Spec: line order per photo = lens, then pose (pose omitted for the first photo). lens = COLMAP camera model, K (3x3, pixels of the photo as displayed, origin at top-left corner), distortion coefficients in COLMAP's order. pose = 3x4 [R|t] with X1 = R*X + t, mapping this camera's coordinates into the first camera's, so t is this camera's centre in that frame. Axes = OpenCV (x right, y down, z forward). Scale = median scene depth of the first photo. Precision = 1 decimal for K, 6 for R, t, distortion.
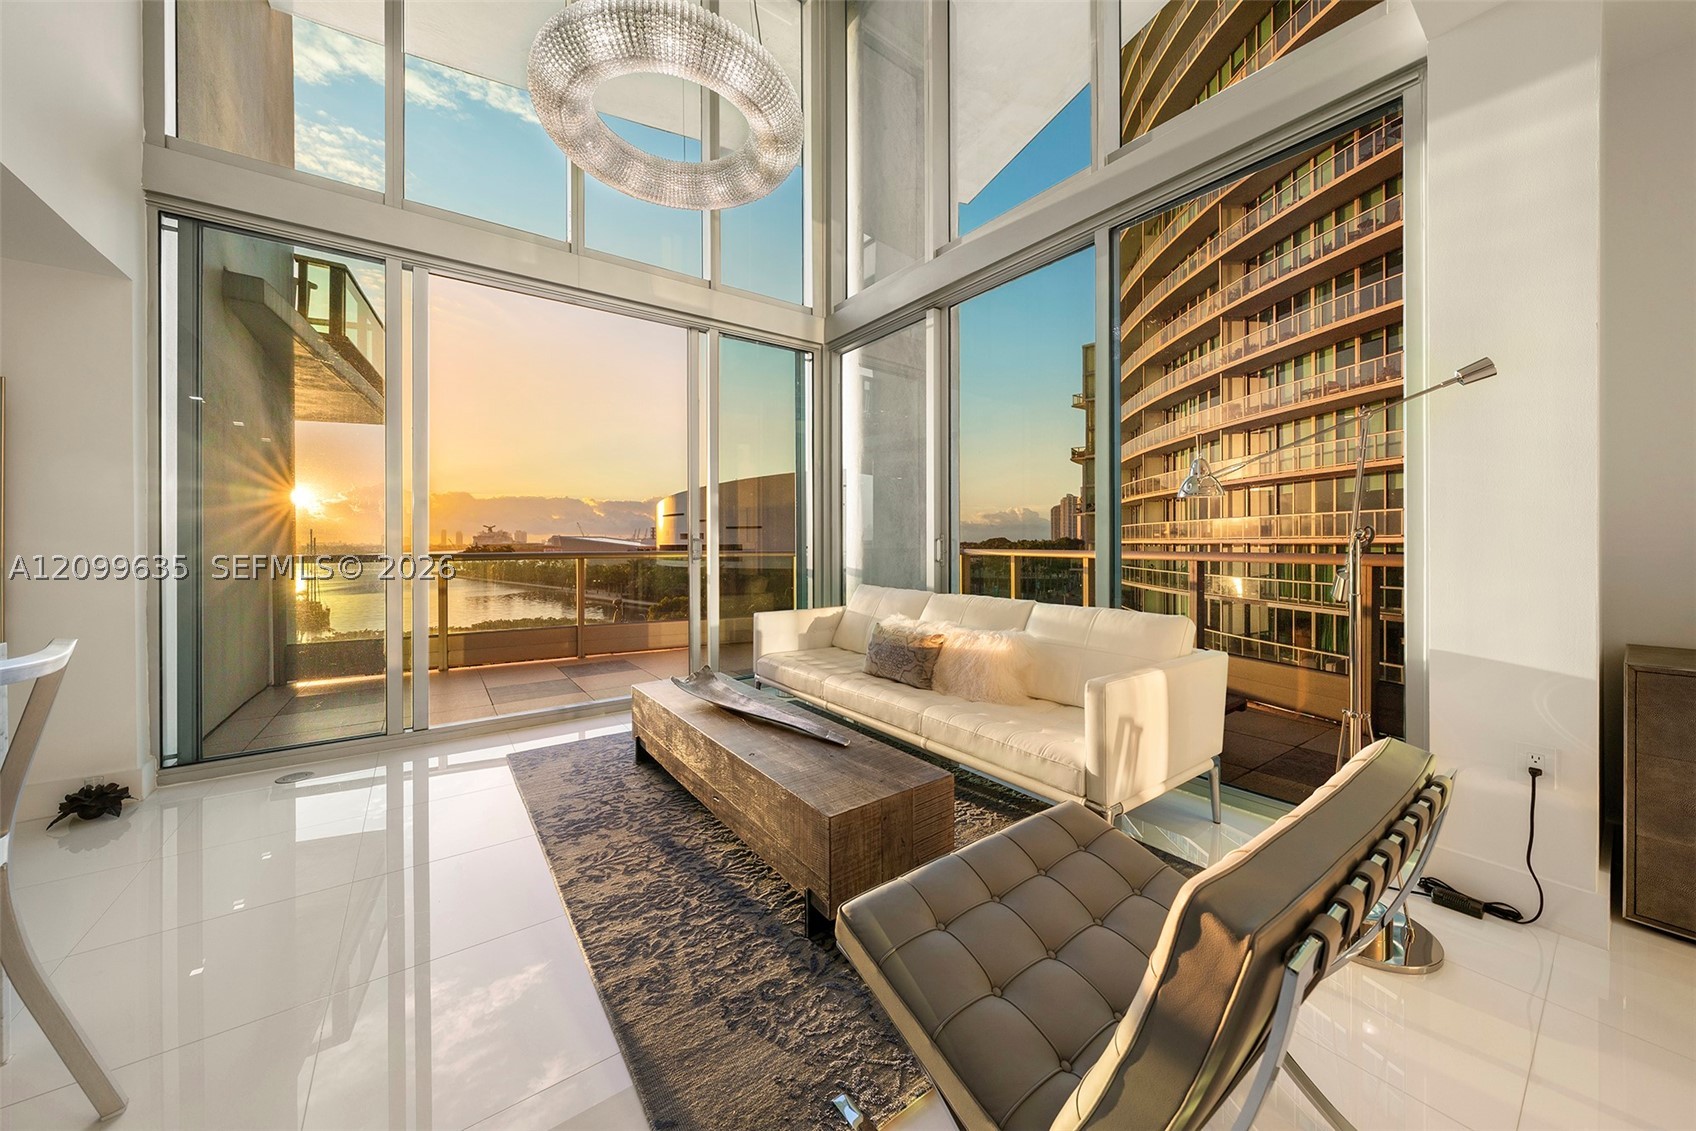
lens RADIAL K [[585.4, 0, 840.8], [0, 585.4, 549.3], [0, 0, 1]] dist [-0.000438, 0.000208]
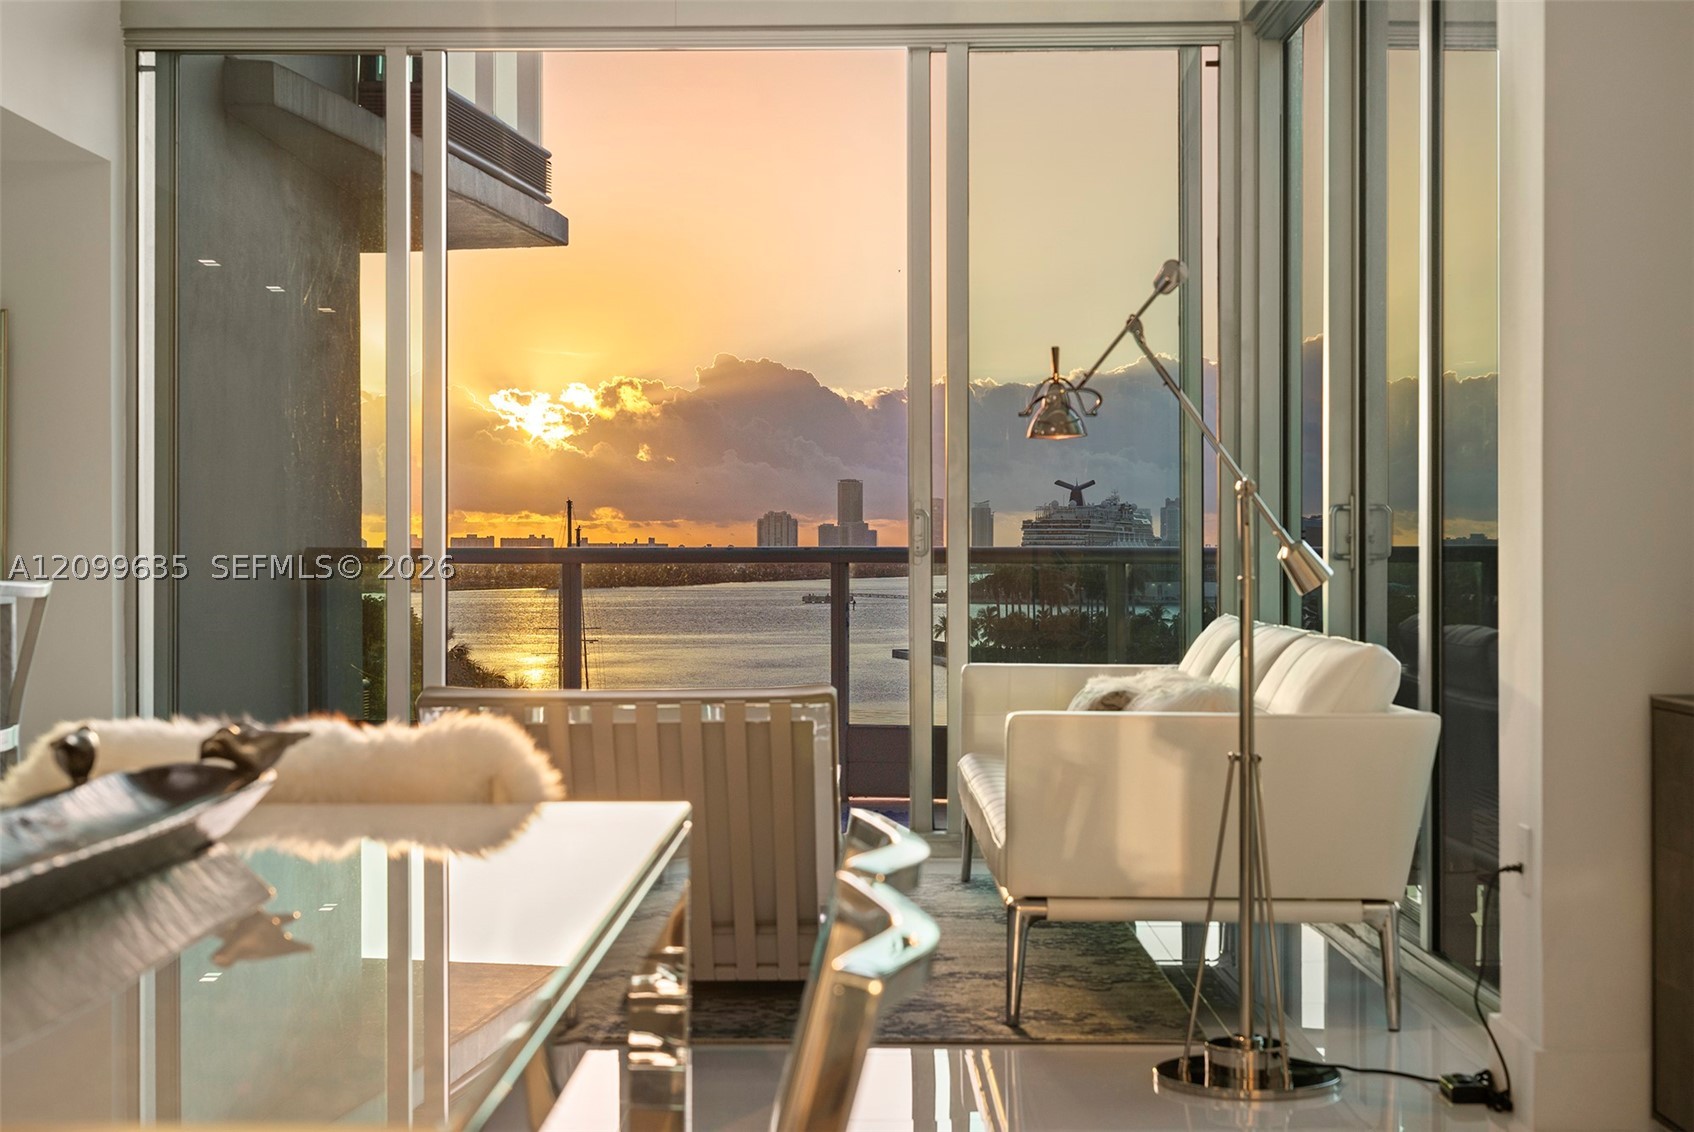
lens RADIAL K [[2607.2, 0, 850.6], [0, 2607.2, 680.0], [0, 0, 1]] dist [0.047095, -0.129015]
pose [[0.803363, 0.031922, -0.594633, 1.344631], [-0.008507, 0.999075, 0.042141, 0.045551], [0.595428, -0.028796, 0.802892, -0.983297]]
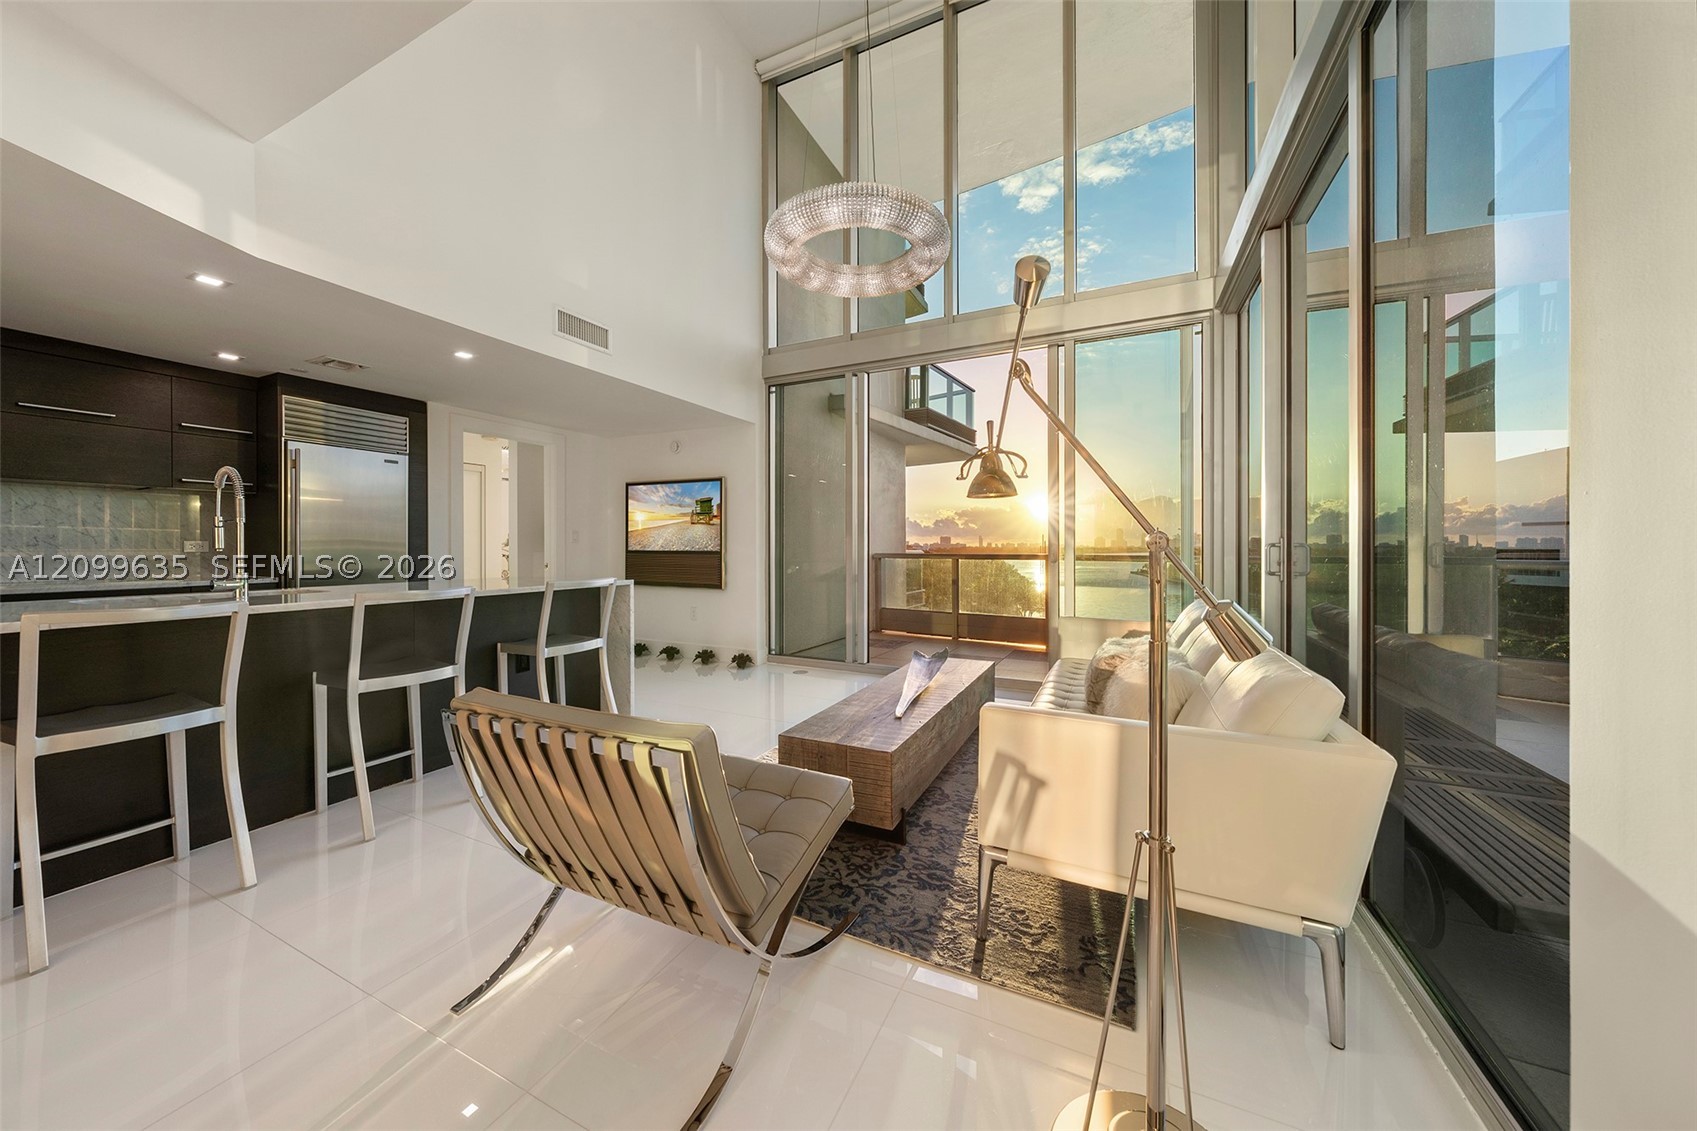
lens RADIAL K [[576.9, 0, 851.2], [0, 576.9, 555.9], [0, 0, 1]] dist [-0.000493, 0.000027]
pose [[0.473615, 0.018424, -0.880540, 0.726220], [-0.012688, 0.999820, 0.014095, -0.005960], [0.880641, 0.004496, 0.473763, 0.266861]]
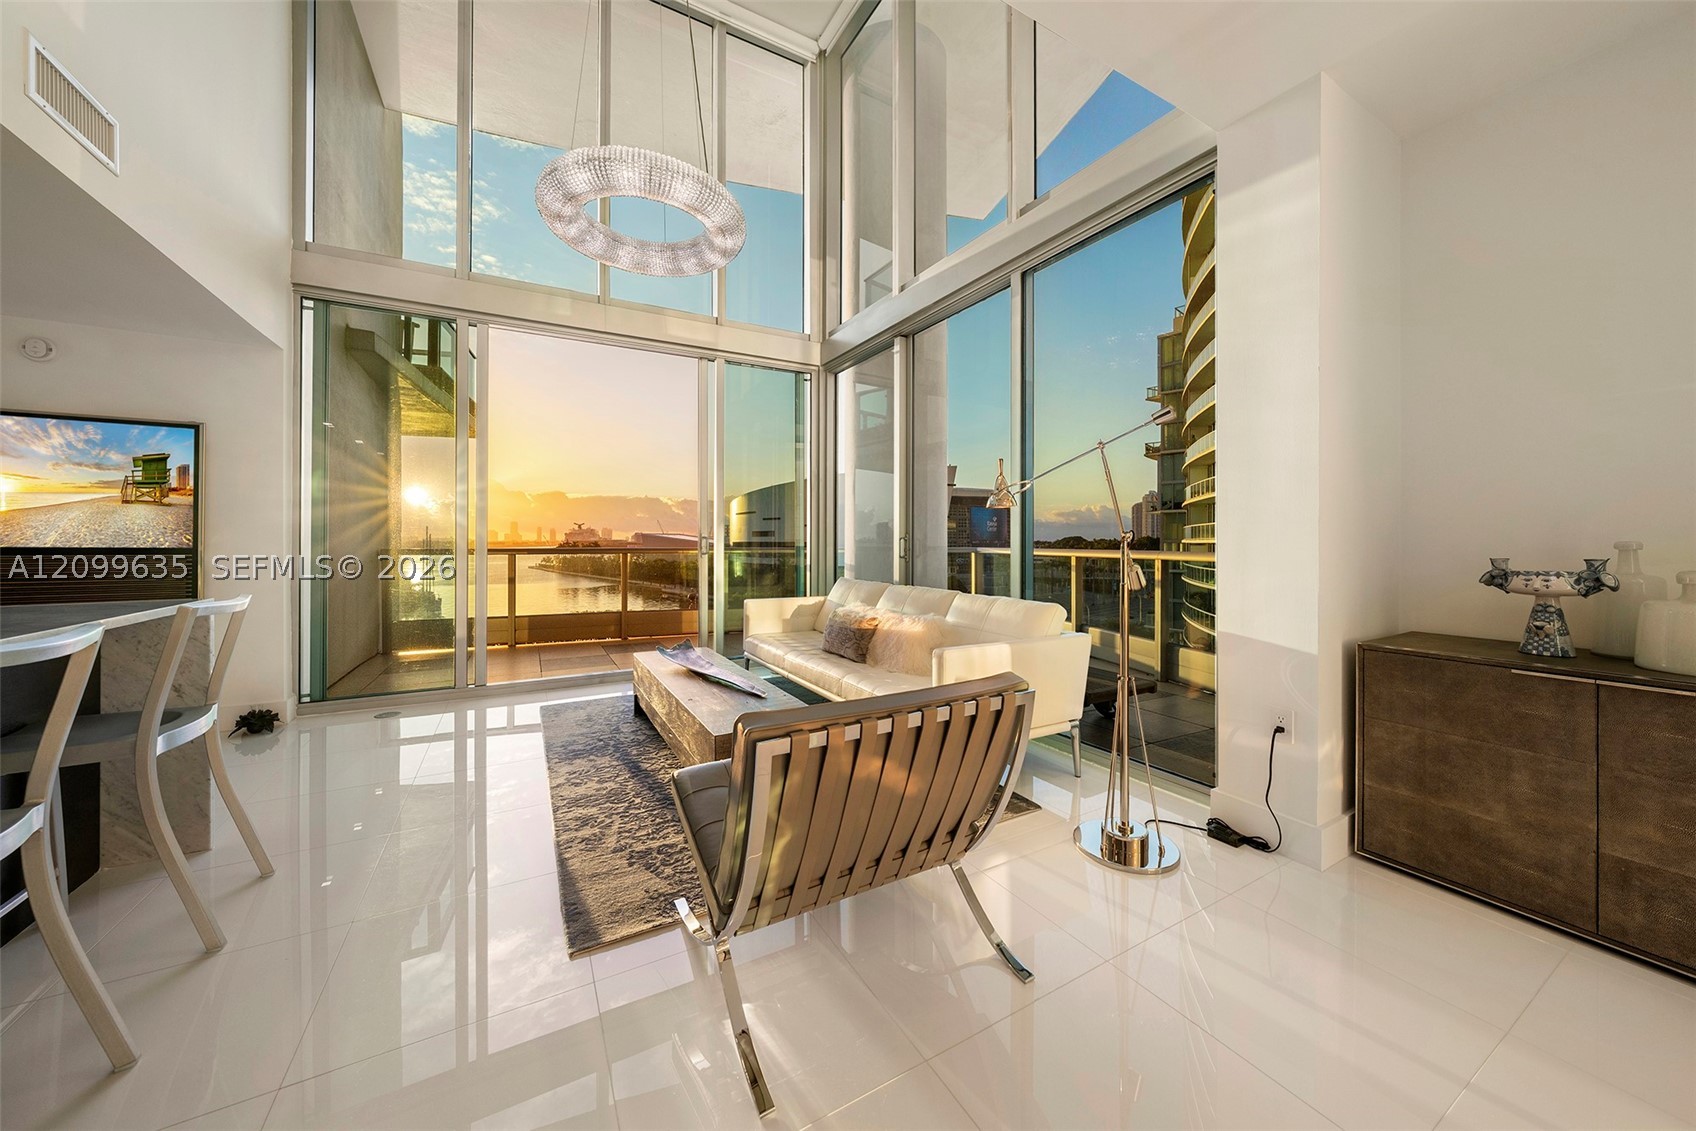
lens RADIAL K [[594.5, 0, 851.4], [0, 594.5, 546.1], [0, 0, 1]] dist [0.000241, -0.000108]
pose [[0.992916, 0.006411, -0.118643, 0.263680], [-0.006616, 0.999977, -0.001336, 0.000834], [0.118632, 0.002111, 0.992936, -0.212804]]
